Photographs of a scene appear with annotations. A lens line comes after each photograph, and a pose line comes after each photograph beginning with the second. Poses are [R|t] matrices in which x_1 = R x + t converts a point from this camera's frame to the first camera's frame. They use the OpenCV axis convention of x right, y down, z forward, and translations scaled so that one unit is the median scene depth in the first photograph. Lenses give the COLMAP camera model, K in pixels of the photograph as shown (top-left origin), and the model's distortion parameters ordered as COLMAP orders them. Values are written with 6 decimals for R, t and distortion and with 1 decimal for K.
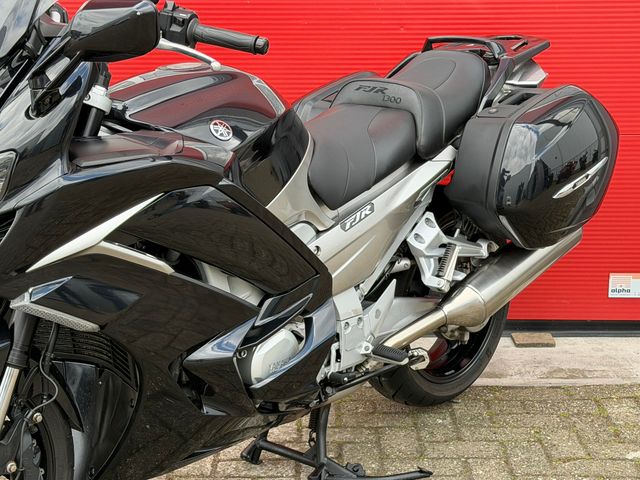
lens RADIAL K [[1276.2, 0, 330.3], [0, 1276.2, 250.0], [0, 0, 1]] dist [0.152281, 0.000000]
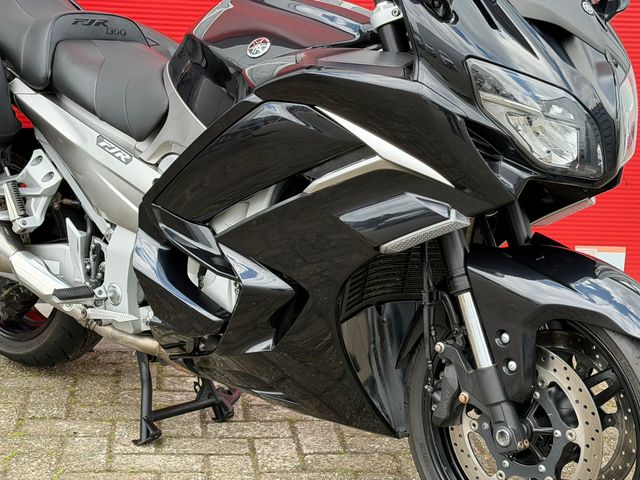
lens RADIAL K [[1276.2, 0, 327.0], [0, 1276.2, 246.5], [0, 0, 1]] dist [0.152281, 0.000000]
pose [[0.992640, 0.020132, 0.119419, -0.121893], [-0.018458, 0.999715, -0.015110, 0.050642], [-0.119689, 0.012794, 0.992729, 0.053692]]
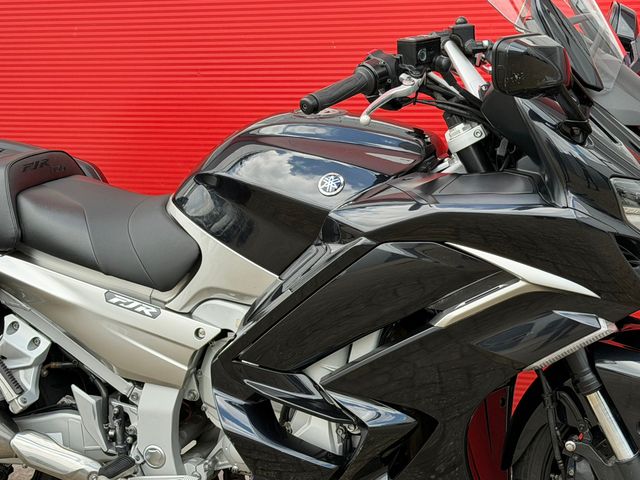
lens RADIAL K [[1380.1, 0, 323.9], [0, 1380.1, 236.0], [0, 0, 1]] dist [0.145593, 0.000000]
pose [[0.882281, -0.161657, 0.442094, -0.446121], [0.170625, 0.985139, 0.019714, -0.068966], [-0.438711, 0.058039, 0.896752, 0.100683]]
